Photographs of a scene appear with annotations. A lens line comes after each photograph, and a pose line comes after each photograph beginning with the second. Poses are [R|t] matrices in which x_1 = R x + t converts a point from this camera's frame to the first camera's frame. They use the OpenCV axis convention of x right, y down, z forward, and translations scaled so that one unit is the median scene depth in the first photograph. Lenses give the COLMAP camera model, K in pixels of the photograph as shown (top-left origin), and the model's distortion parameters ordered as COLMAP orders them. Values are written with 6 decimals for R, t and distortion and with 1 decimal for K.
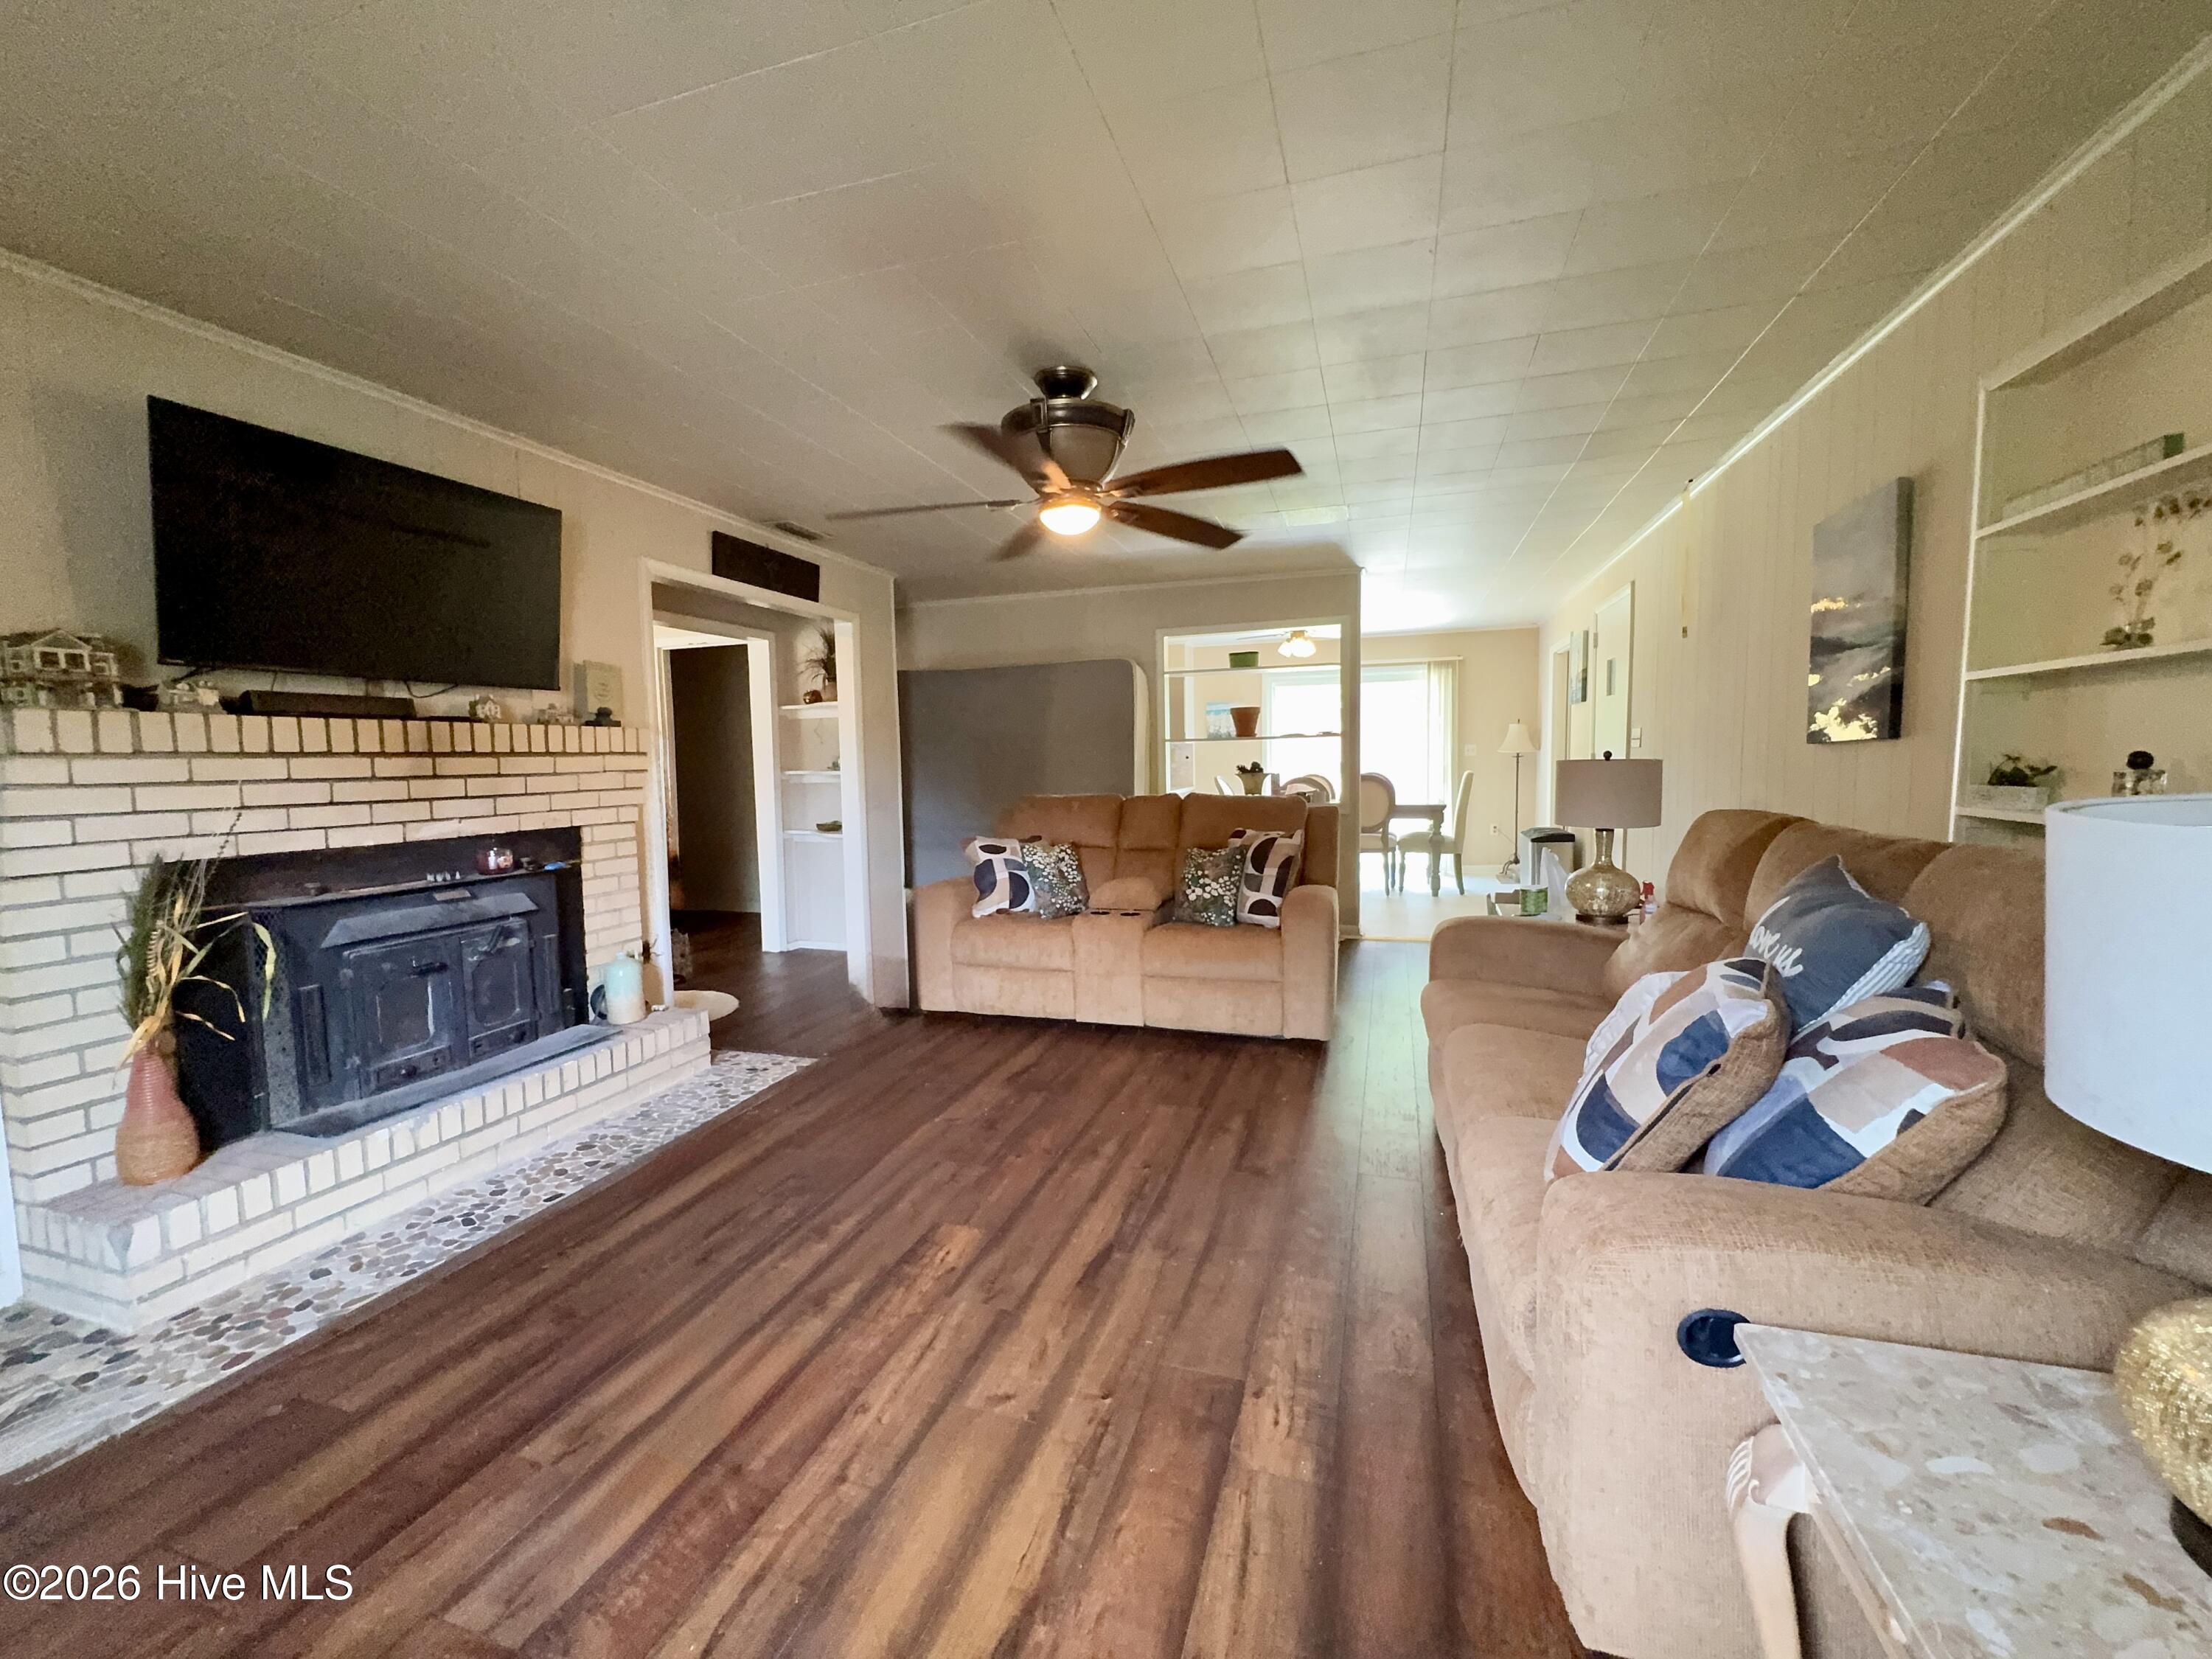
lens RADIAL K [[886.7, 0, 1095.4], [0, 886.7, 832.8], [0, 0, 1]] dist [-0.002184, -0.000153]
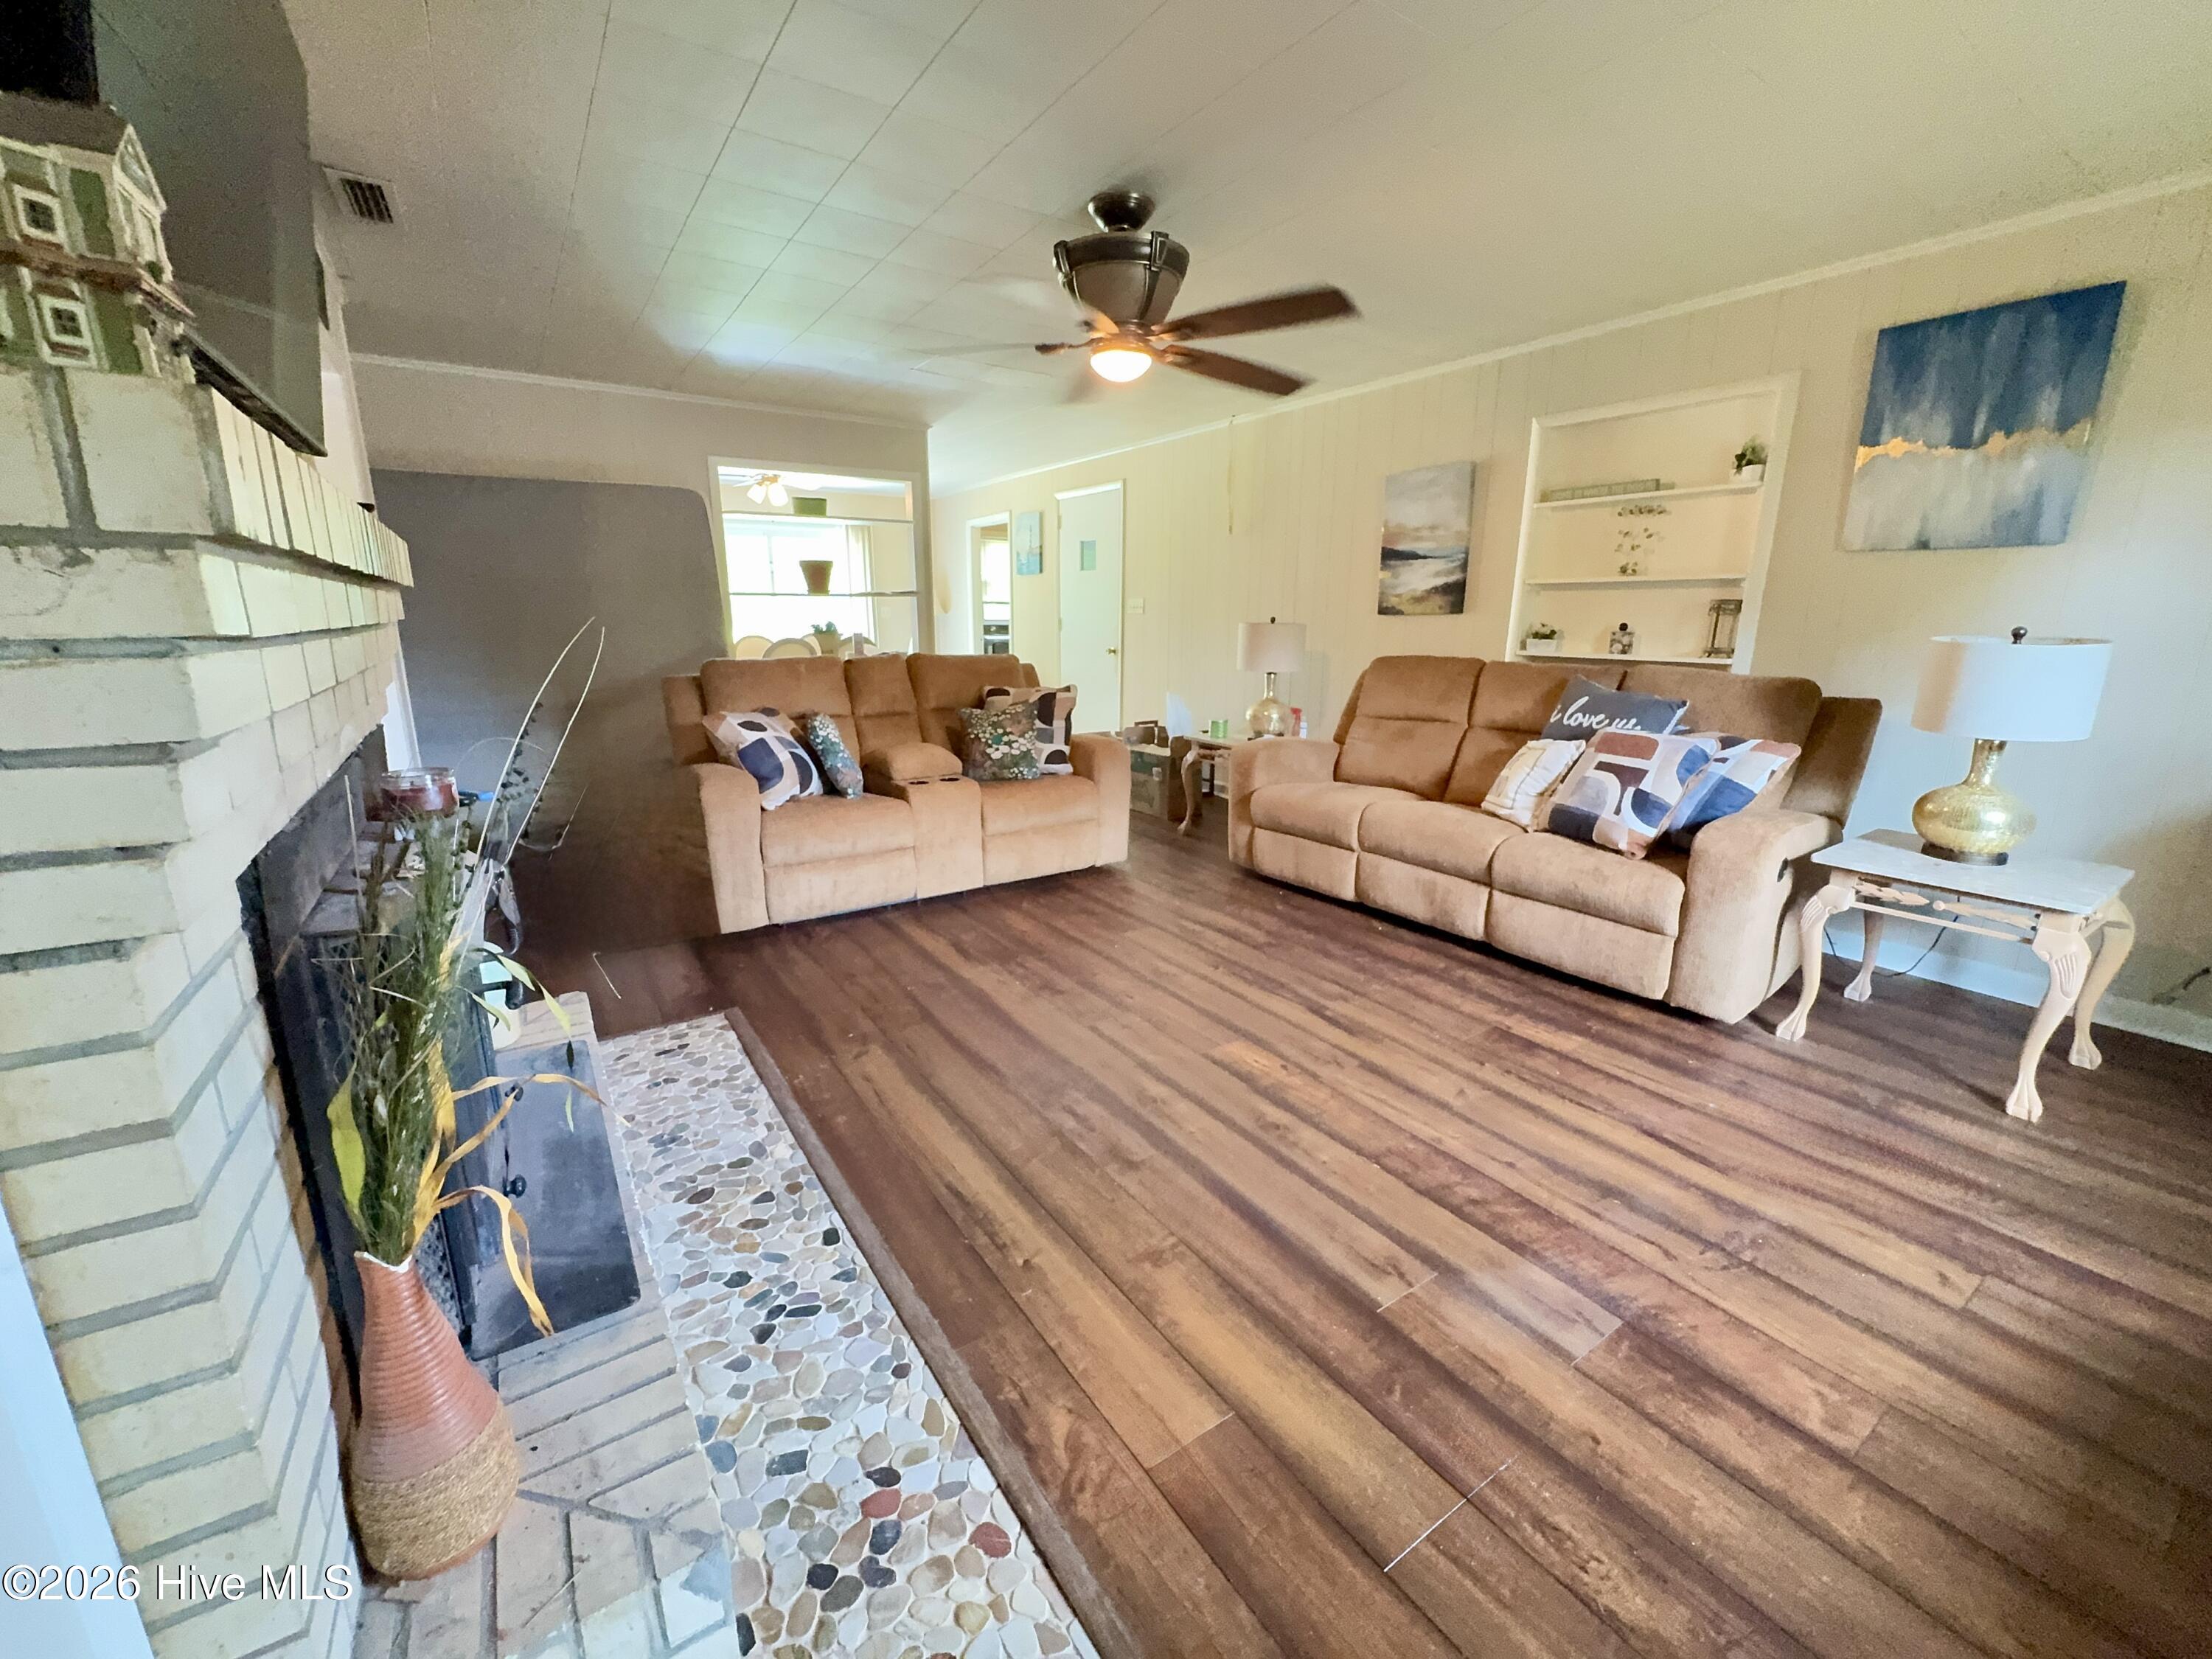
lens RADIAL K [[889.4, 0, 1104.5], [0, 889.4, 826.0], [0, 0, 1]] dist [-0.002549, -0.000096]
pose [[0.617440, -0.162782, 0.769591, -0.878565], [0.051604, 0.984628, 0.166865, -0.017268], [-0.784924, -0.063315, 0.616349, 0.371785]]
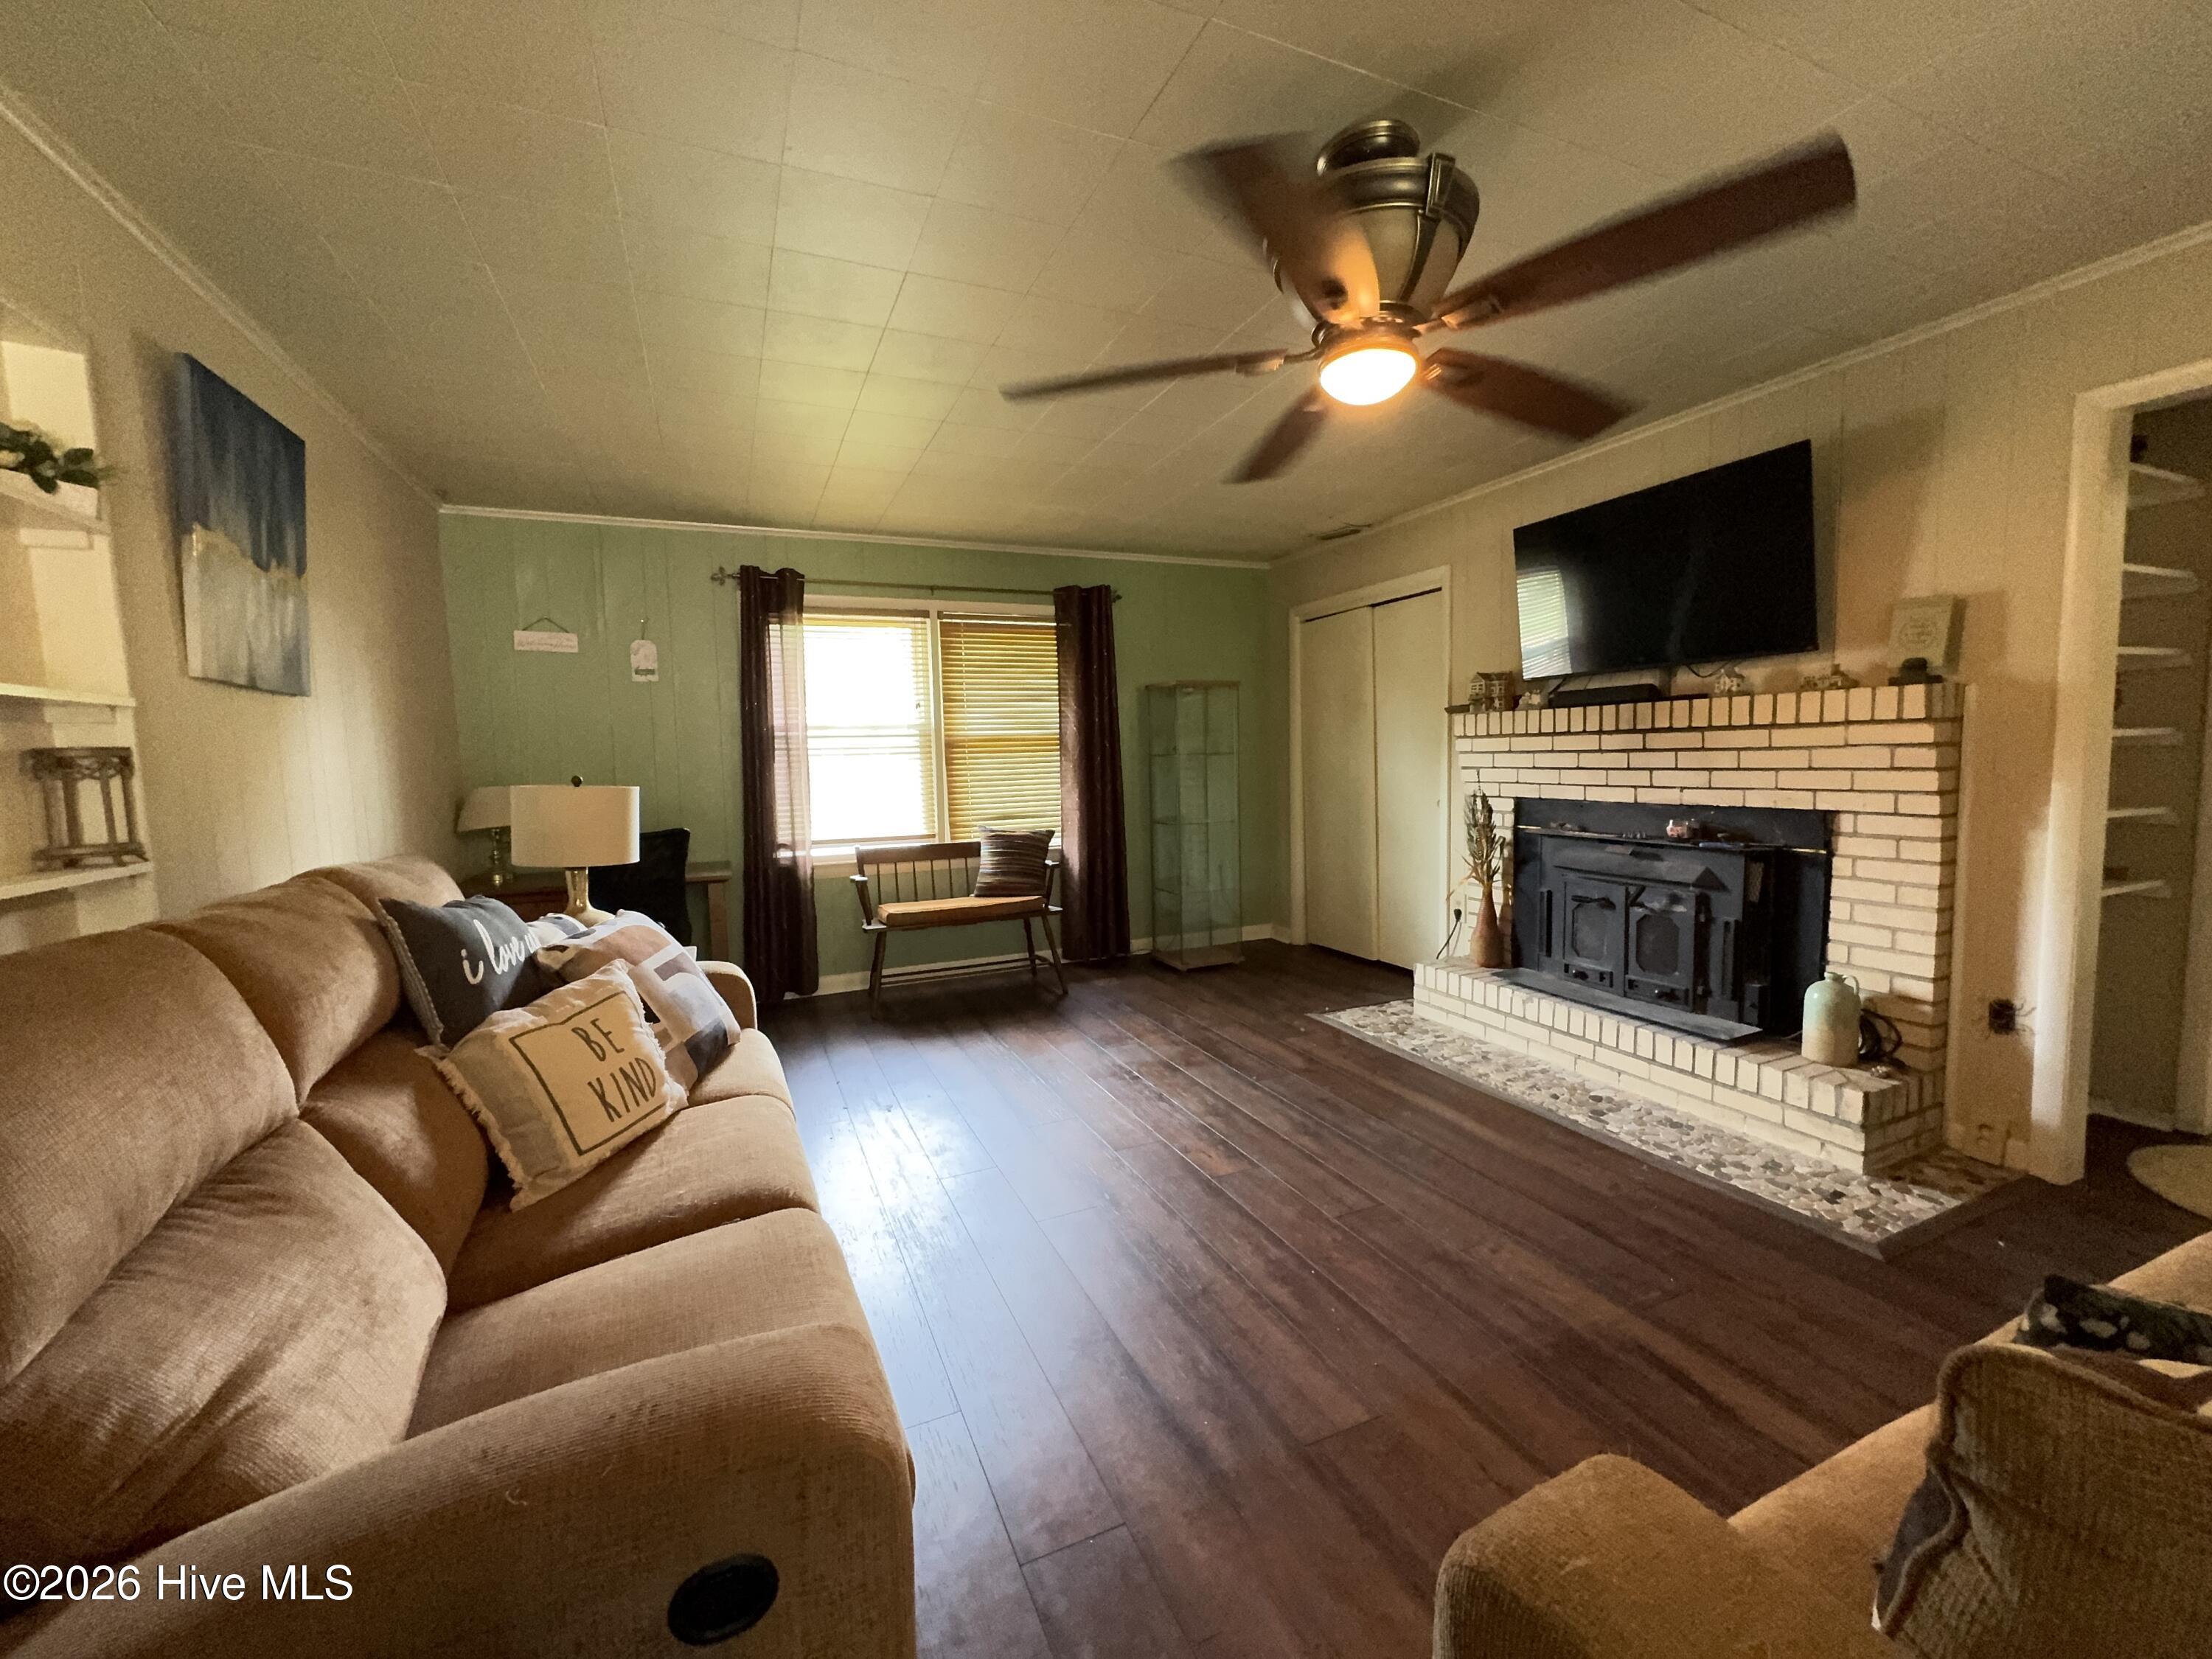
lens RADIAL K [[879.3, 0, 1099.9], [0, 879.3, 828.2], [0, 0, 1]] dist [-0.024804, -0.000001]
pose [[-0.749740, 0.088720, -0.655758, 0.553217], [-0.018391, 0.987795, 0.154669, -0.124234], [0.661477, 0.128022, -0.738958, 1.370248]]
